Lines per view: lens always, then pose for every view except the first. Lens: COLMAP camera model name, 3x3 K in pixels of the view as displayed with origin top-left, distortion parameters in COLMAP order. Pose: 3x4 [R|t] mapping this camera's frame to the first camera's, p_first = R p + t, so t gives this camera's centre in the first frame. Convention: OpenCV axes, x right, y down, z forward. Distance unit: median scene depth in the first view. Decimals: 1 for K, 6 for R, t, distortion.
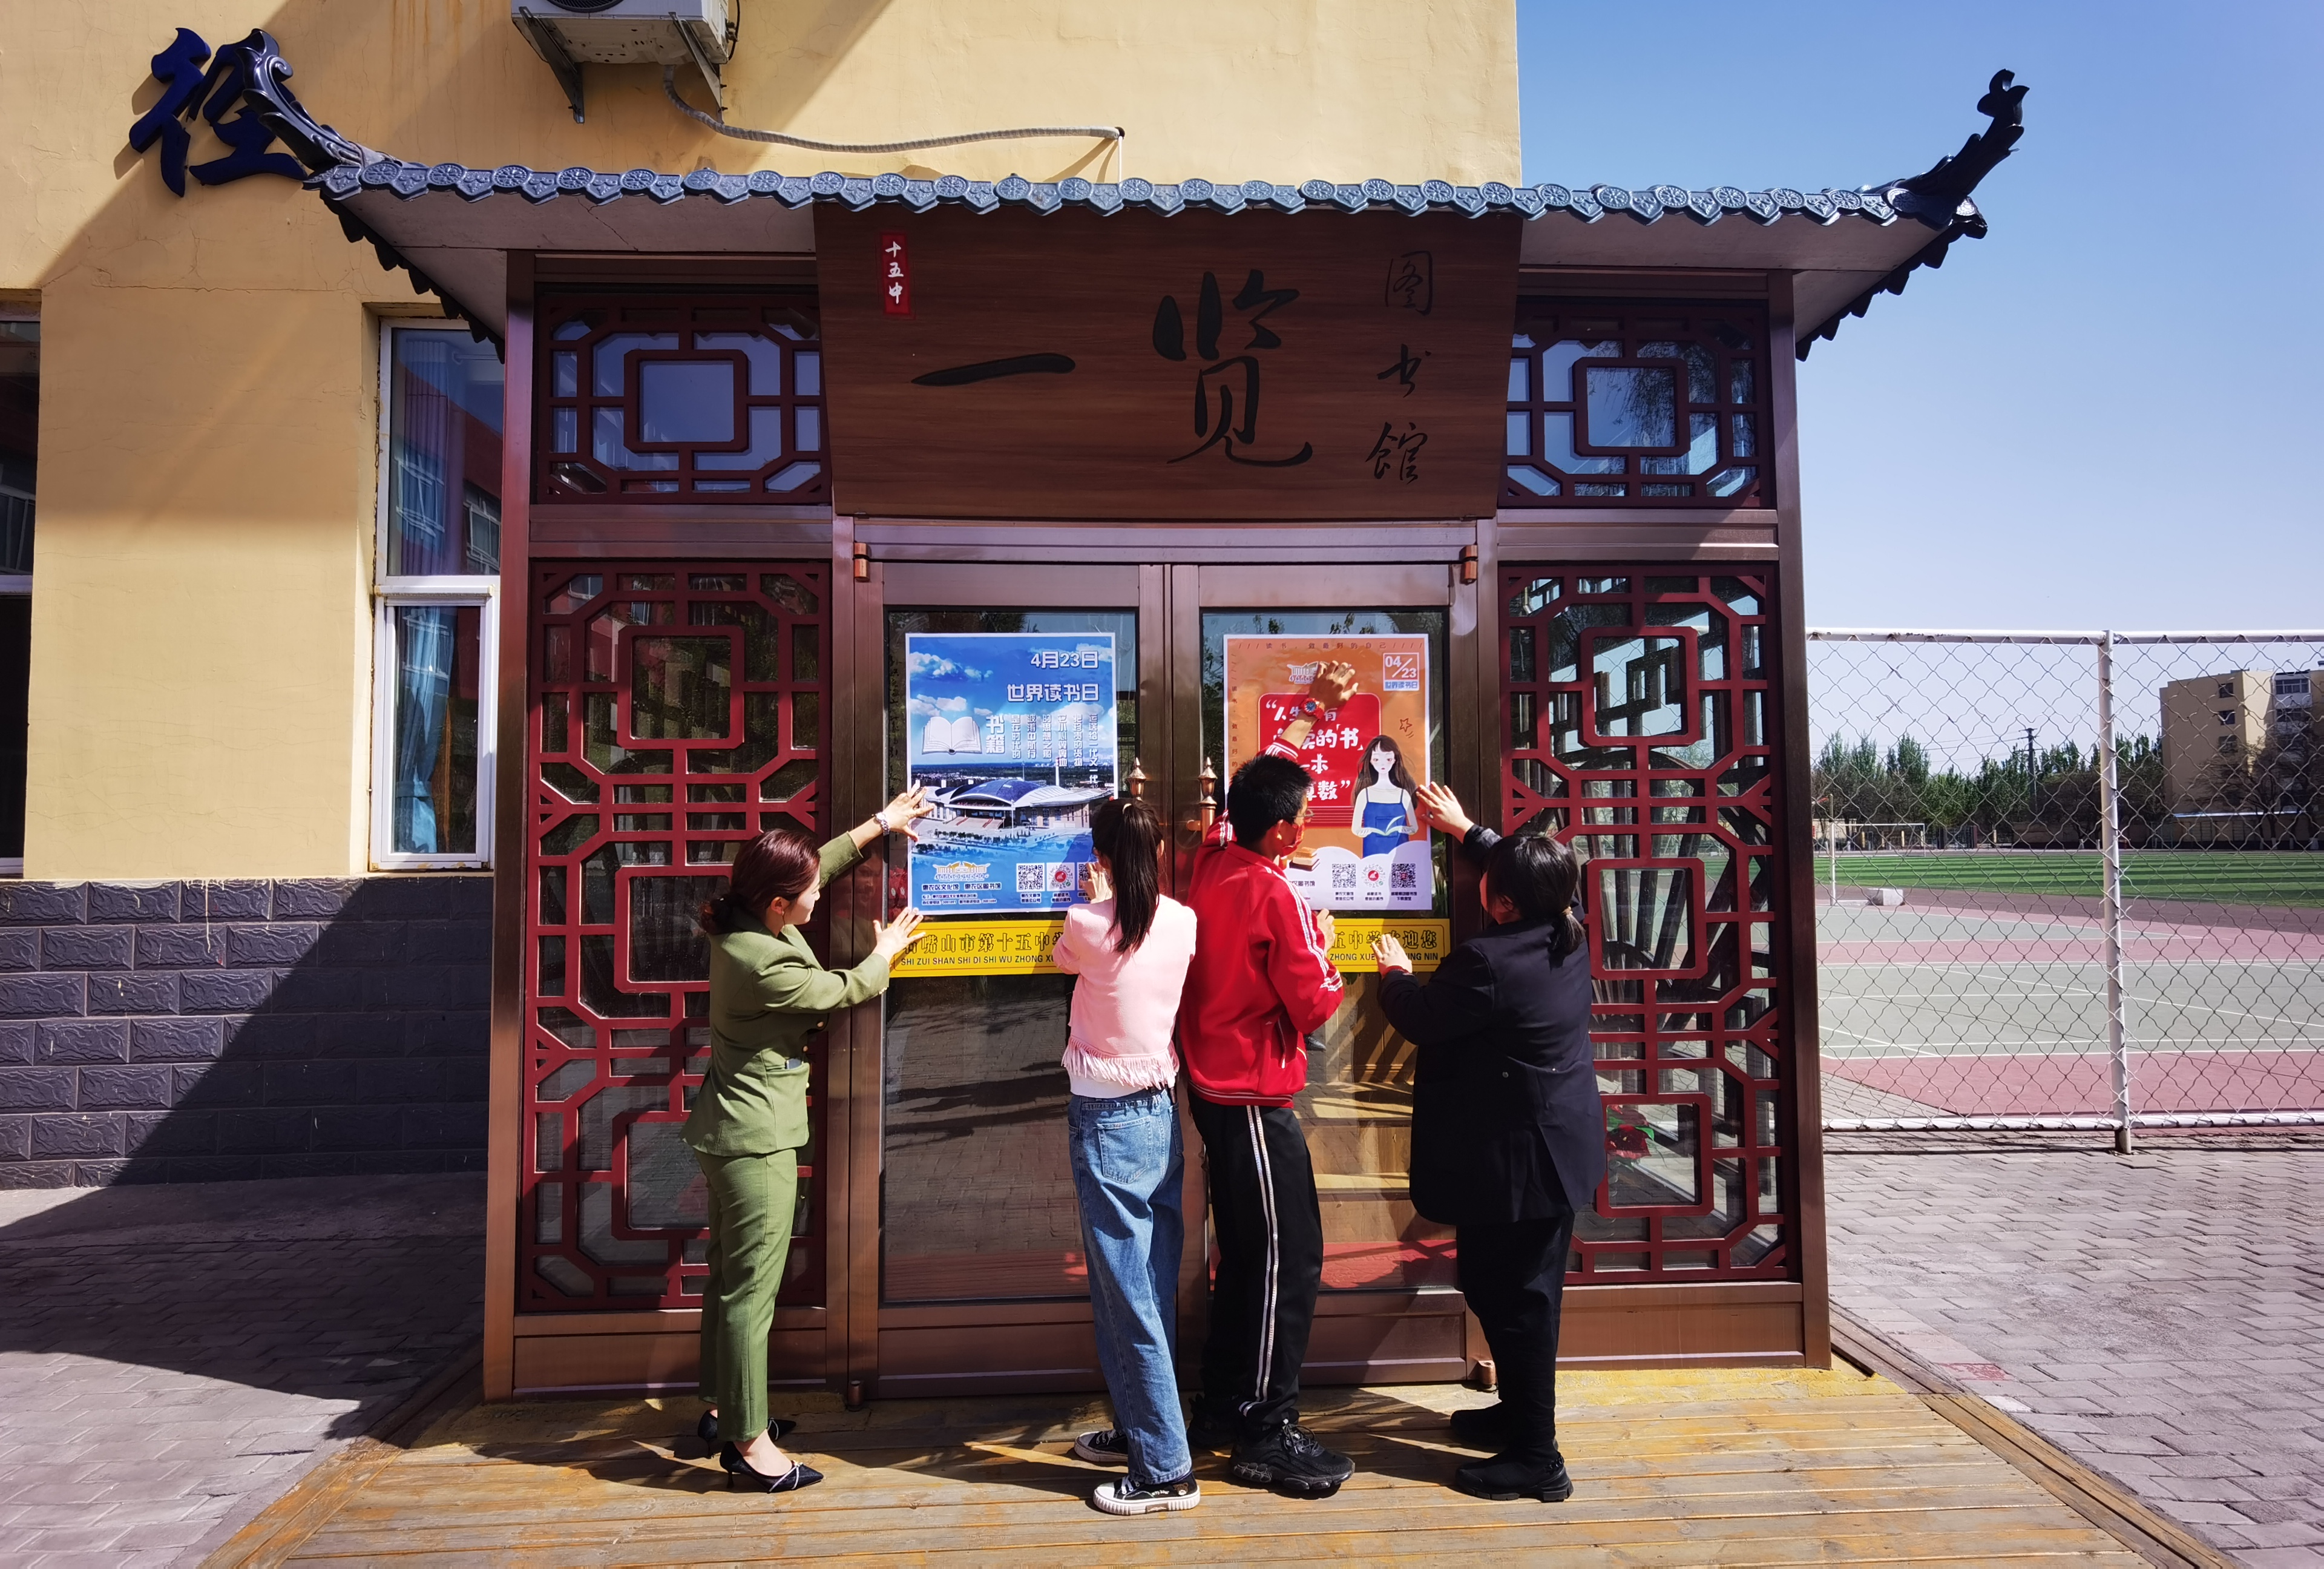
lens RADIAL K [[1202.0, 0, 1166.5], [0, 1202.0, 783.6], [0, 0, 1]] dist [0.002223, 0.008165]
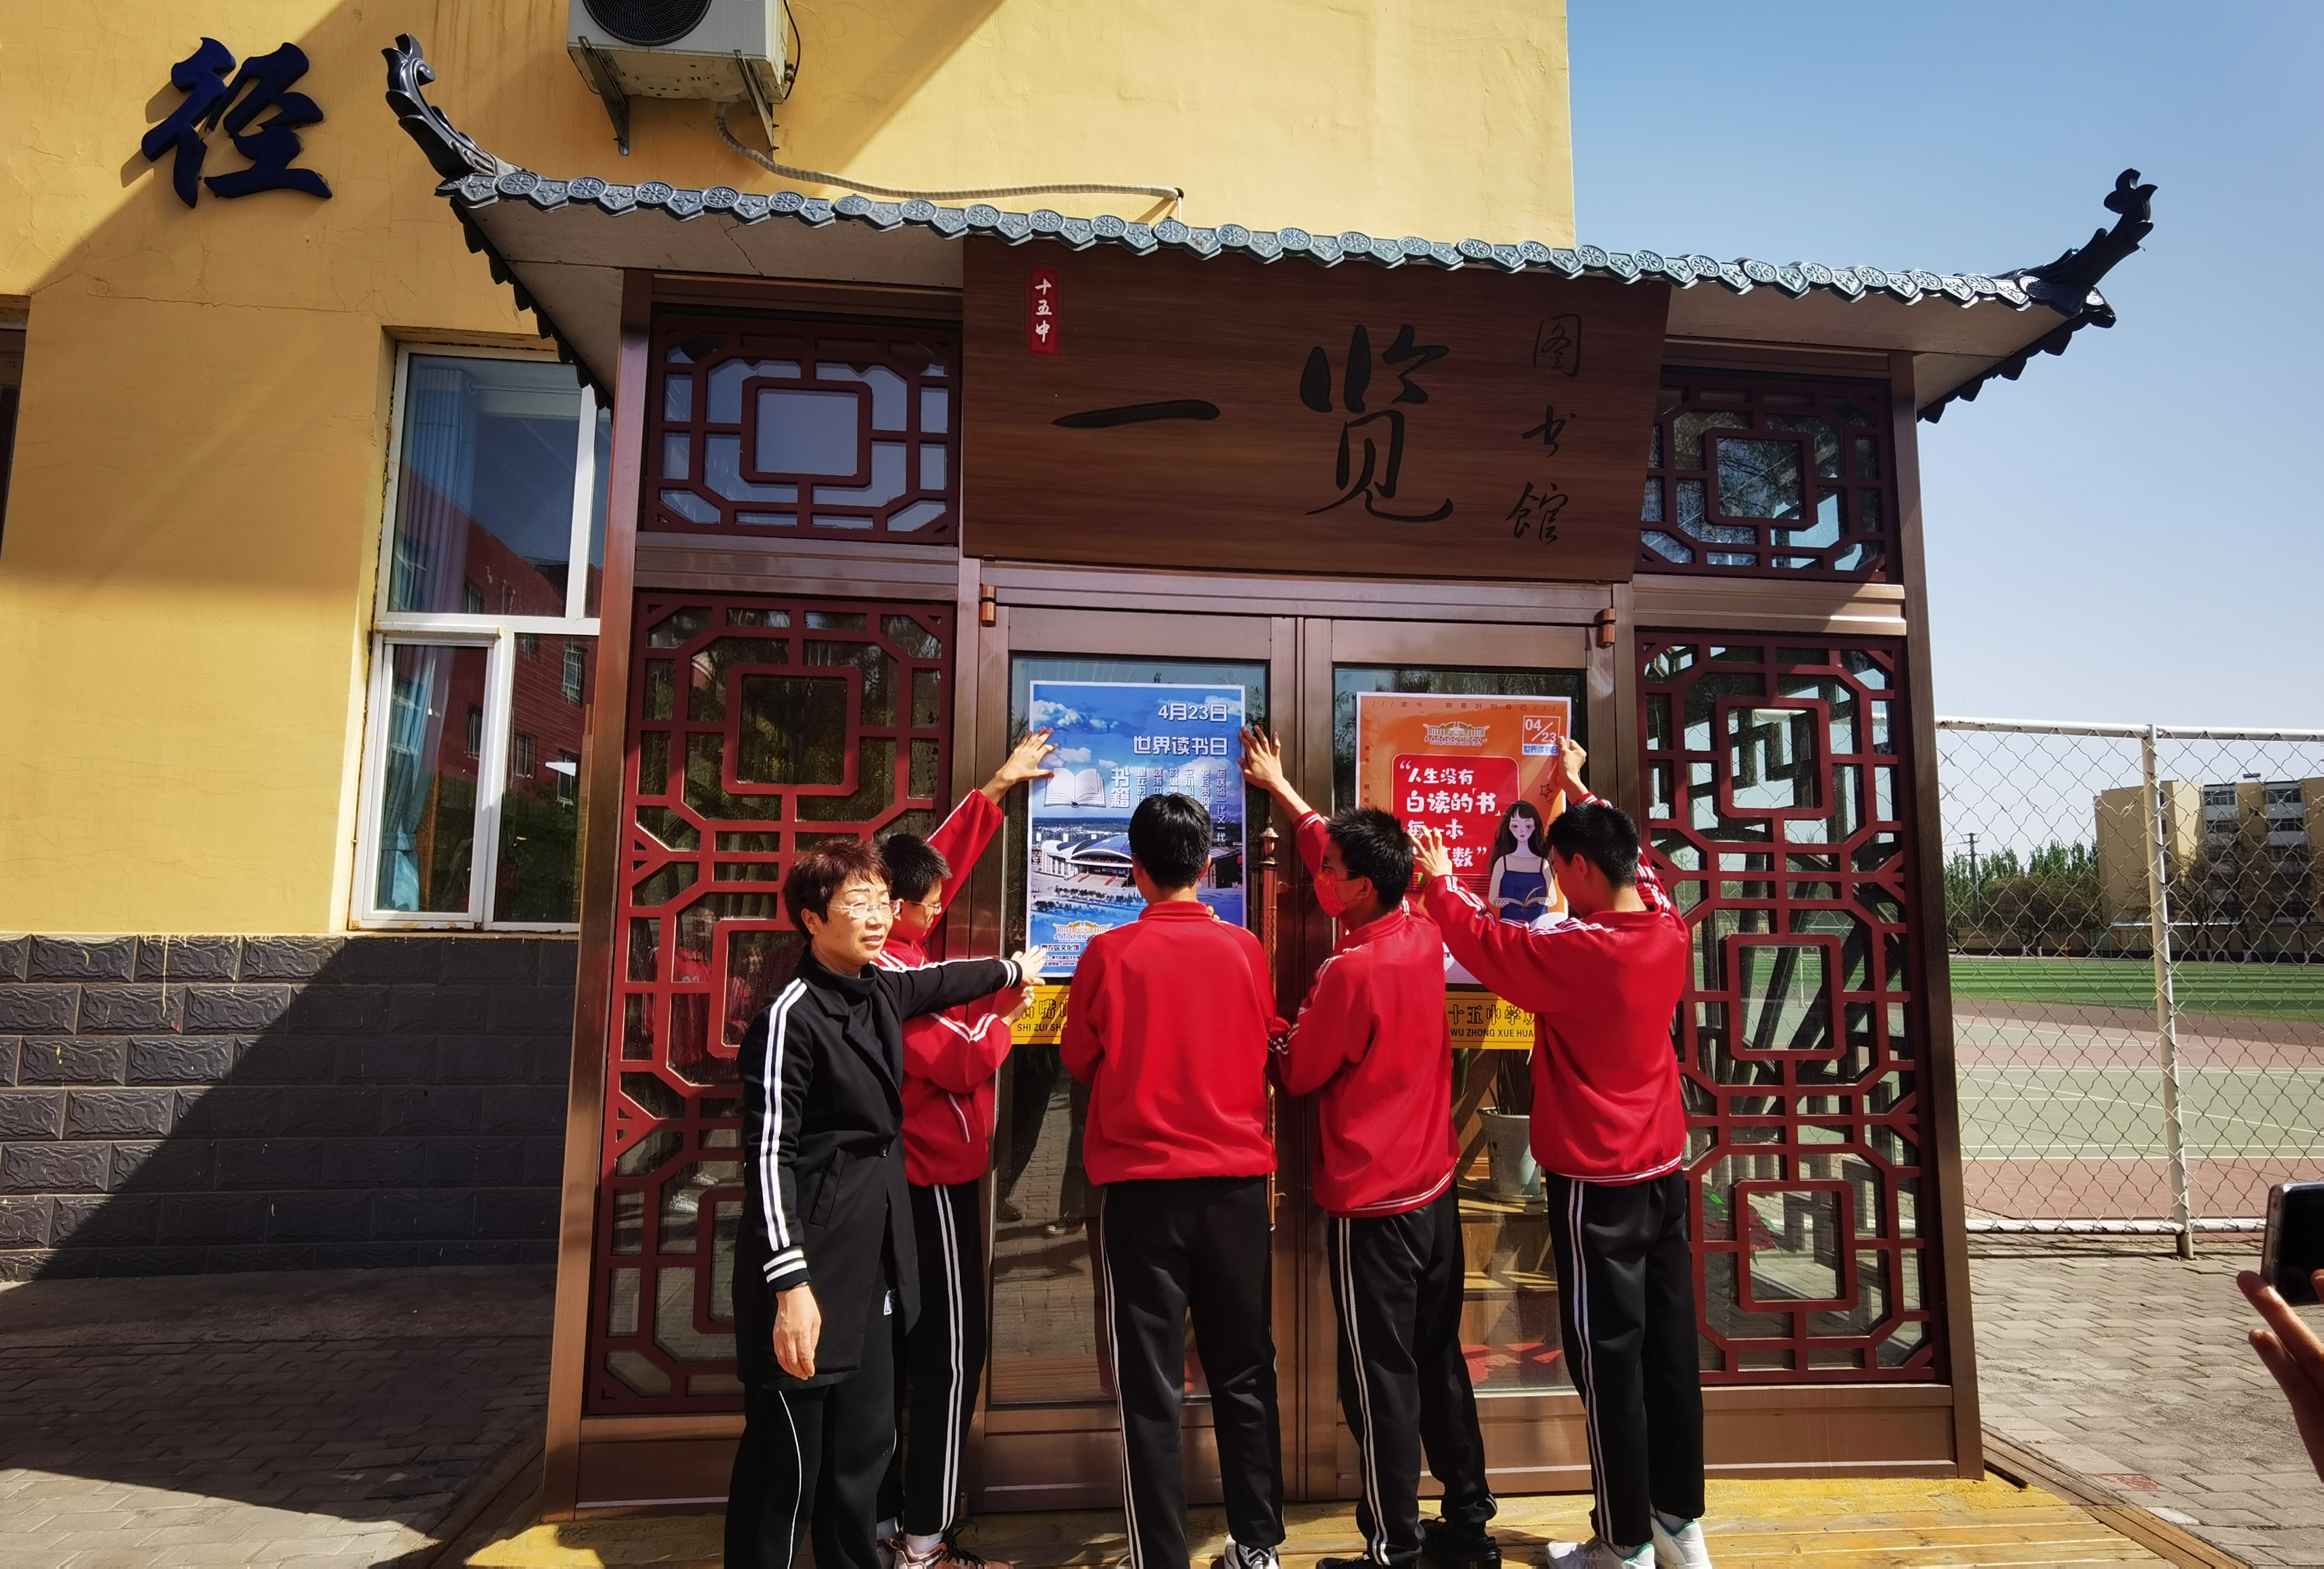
lens RADIAL K [[1258.5, 0, 1154.2], [0, 1258.5, 785.9], [0, 0, 1]] dist [0.004759, 0.006241]
pose [[0.998169, 0.026539, 0.054362, -0.163920], [-0.022792, 0.997396, -0.068429, 0.023771], [-0.056036, 0.067064, 0.996174, 0.006647]]
